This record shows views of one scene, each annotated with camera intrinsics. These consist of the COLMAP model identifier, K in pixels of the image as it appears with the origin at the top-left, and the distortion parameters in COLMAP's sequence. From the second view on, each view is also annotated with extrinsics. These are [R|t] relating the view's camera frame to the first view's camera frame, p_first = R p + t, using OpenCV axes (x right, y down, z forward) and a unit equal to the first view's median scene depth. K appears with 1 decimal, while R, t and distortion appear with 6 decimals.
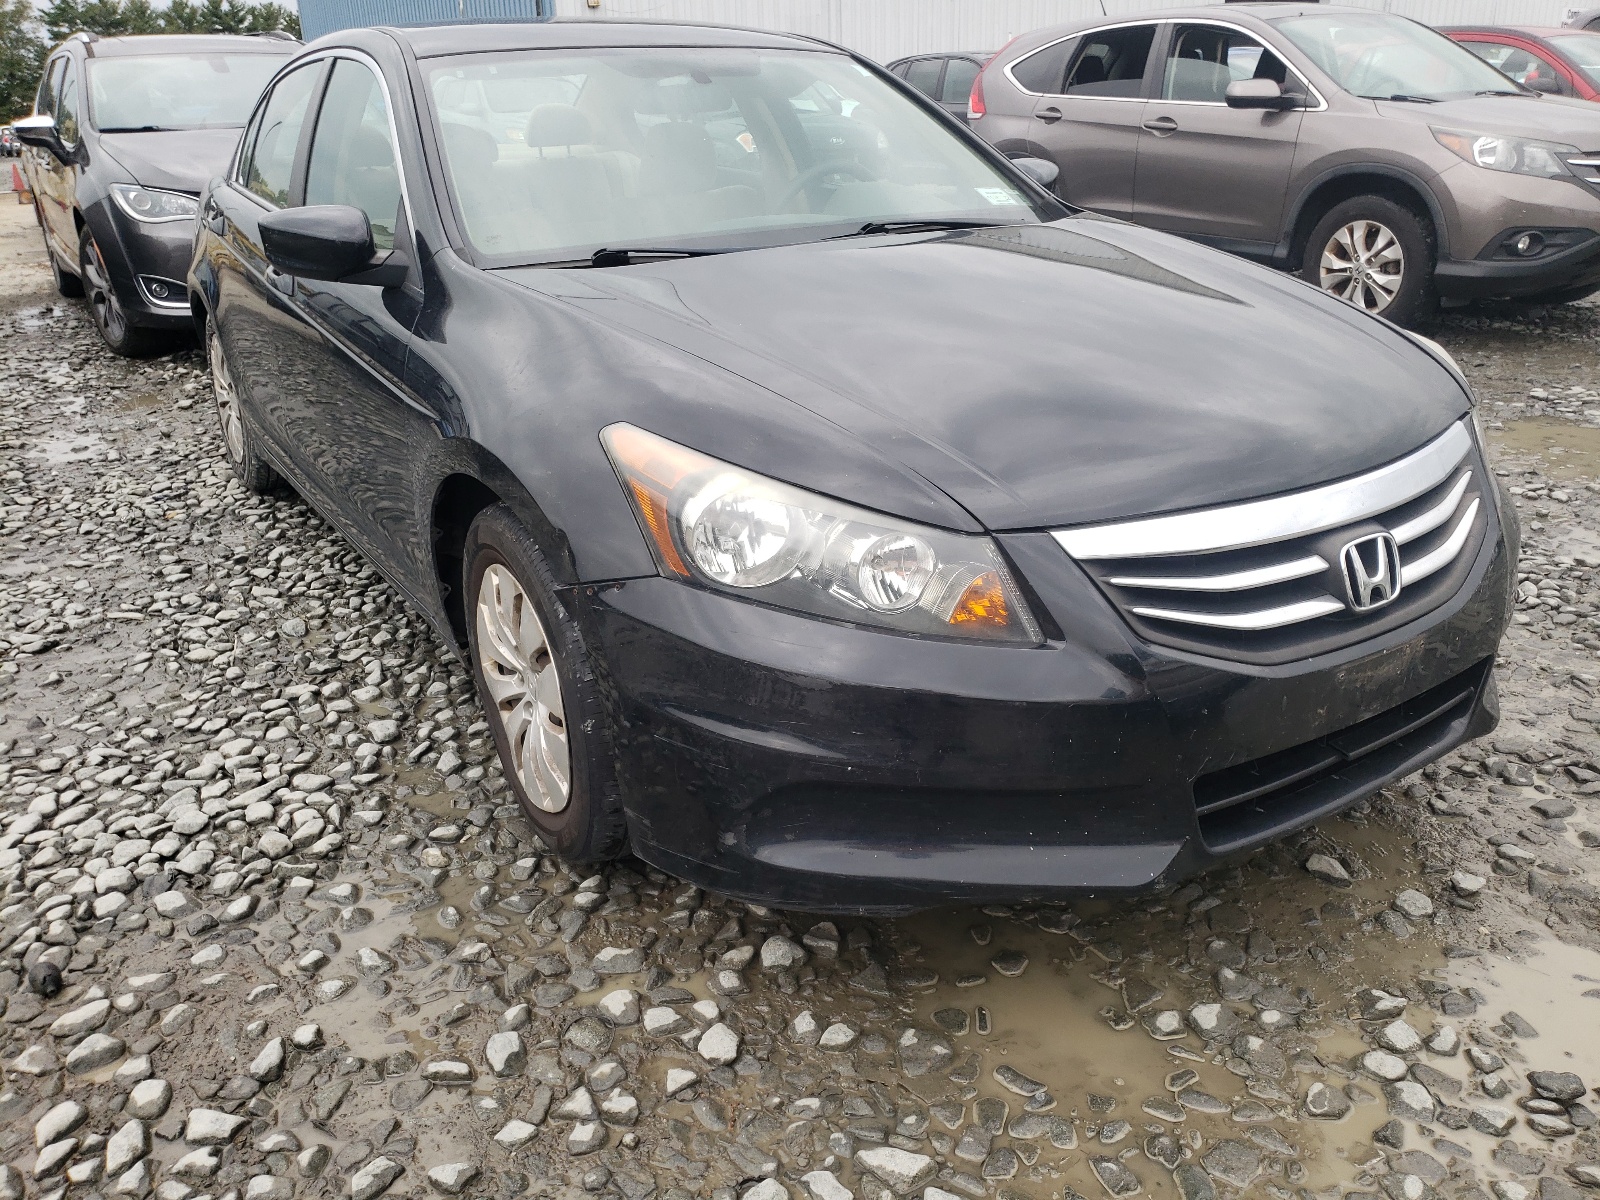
lens RADIAL K [[1209.5, 0, 803.6], [0, 1209.5, 610.1], [0, 0, 1]] dist [0.024153, -0.008404]
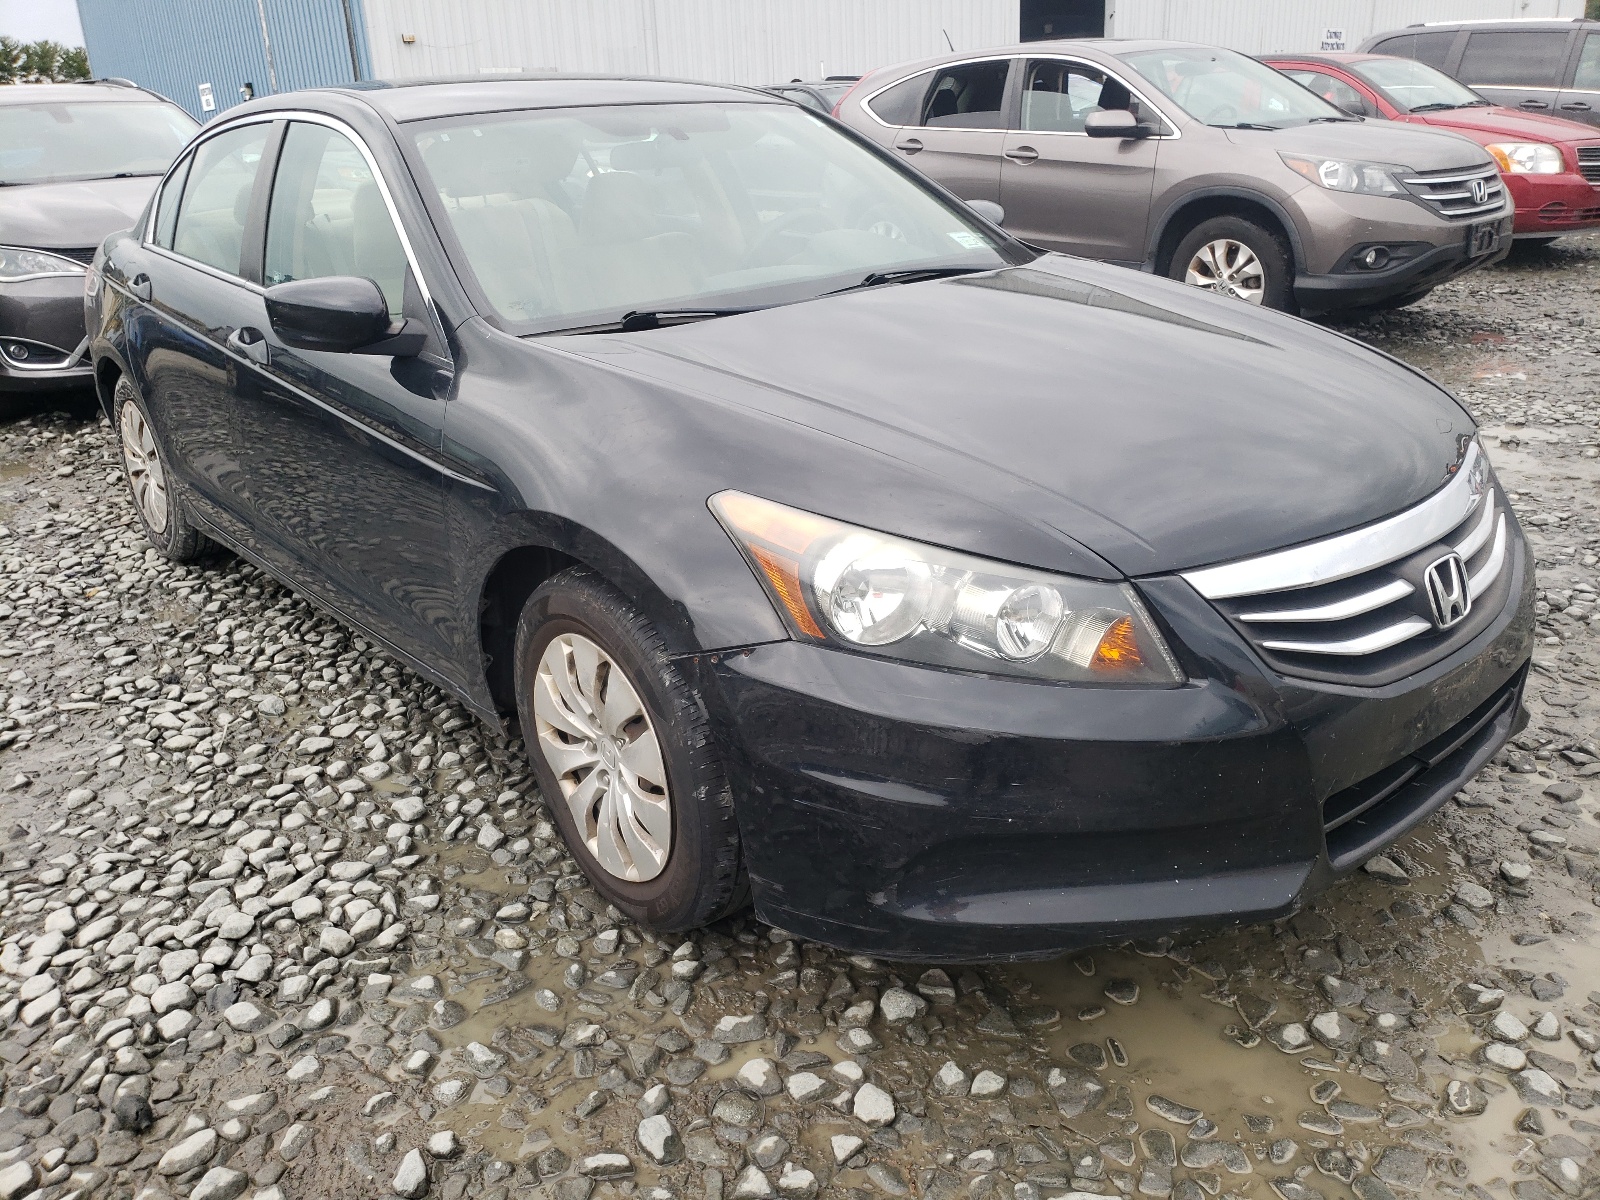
lens RADIAL K [[1209.5, 0, 806.0], [0, 1209.5, 583.2], [0, 0, 1]] dist [0.024153, -0.008404]
pose [[0.991616, -0.063730, 0.112412, -0.171892], [0.068213, 0.997003, -0.036490, -0.030076], [-0.109750, 0.043852, 0.992991, -0.001976]]
